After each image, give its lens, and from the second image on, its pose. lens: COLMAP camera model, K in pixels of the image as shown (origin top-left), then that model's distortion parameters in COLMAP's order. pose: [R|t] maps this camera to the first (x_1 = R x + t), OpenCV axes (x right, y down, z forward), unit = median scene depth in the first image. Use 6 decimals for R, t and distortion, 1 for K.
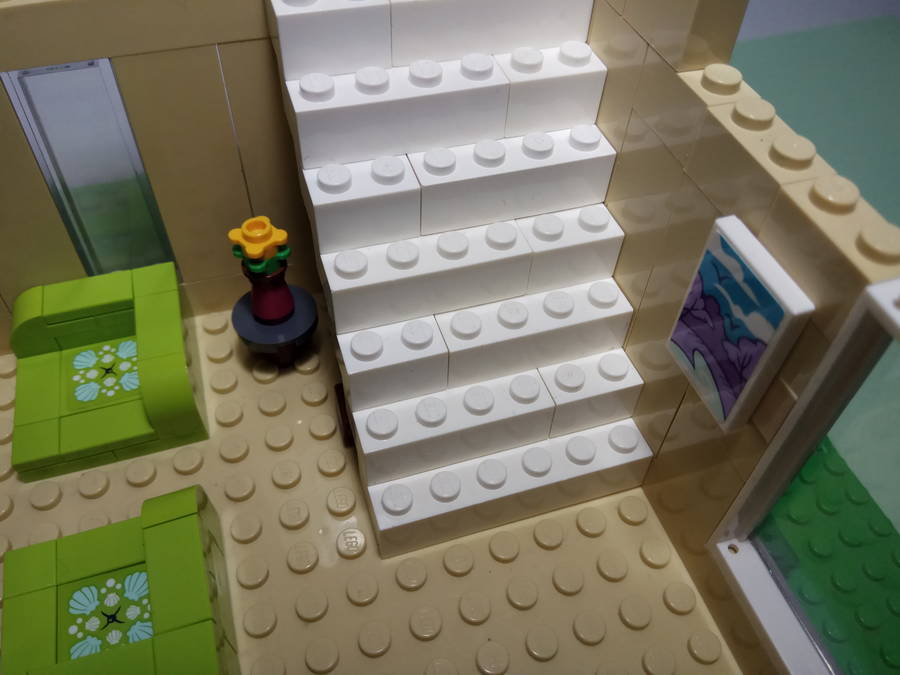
lens RADIAL K [[686.1, 0, 445.8], [0, 686.1, 332.7], [0, 0, 1]] dist [0.076140, -0.185343]
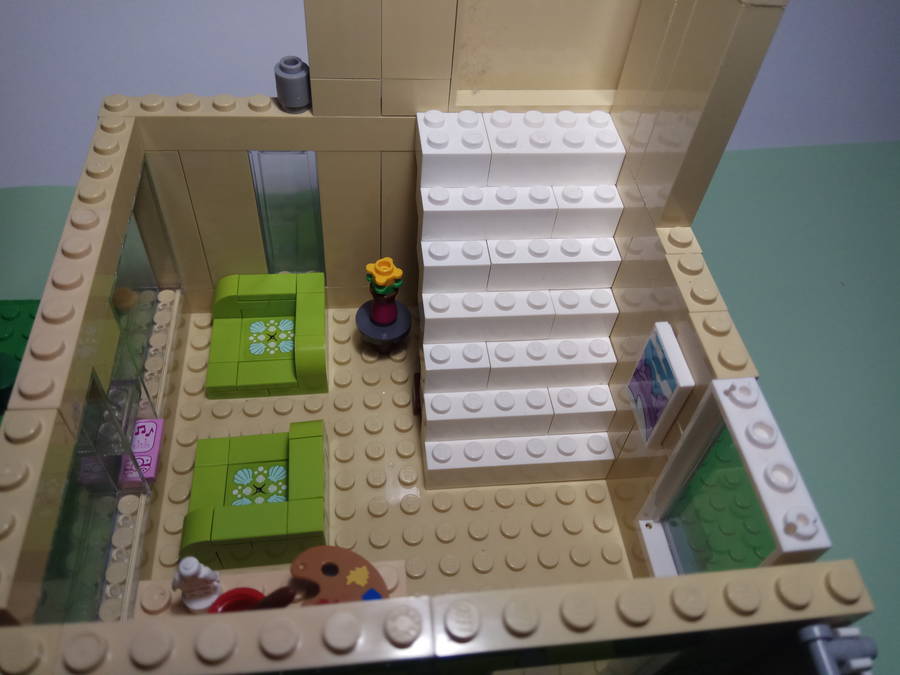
lens RADIAL K [[758.7, 0, 463.2], [0, 758.7, 349.1], [0, 0, 1]] dist [0.092156, -0.003385]
pose [[0.980686, 0.181310, -0.073360, 0.059372], [-0.177953, 0.982766, 0.050031, -0.084022], [0.081167, -0.036011, 0.996050, -0.693404]]
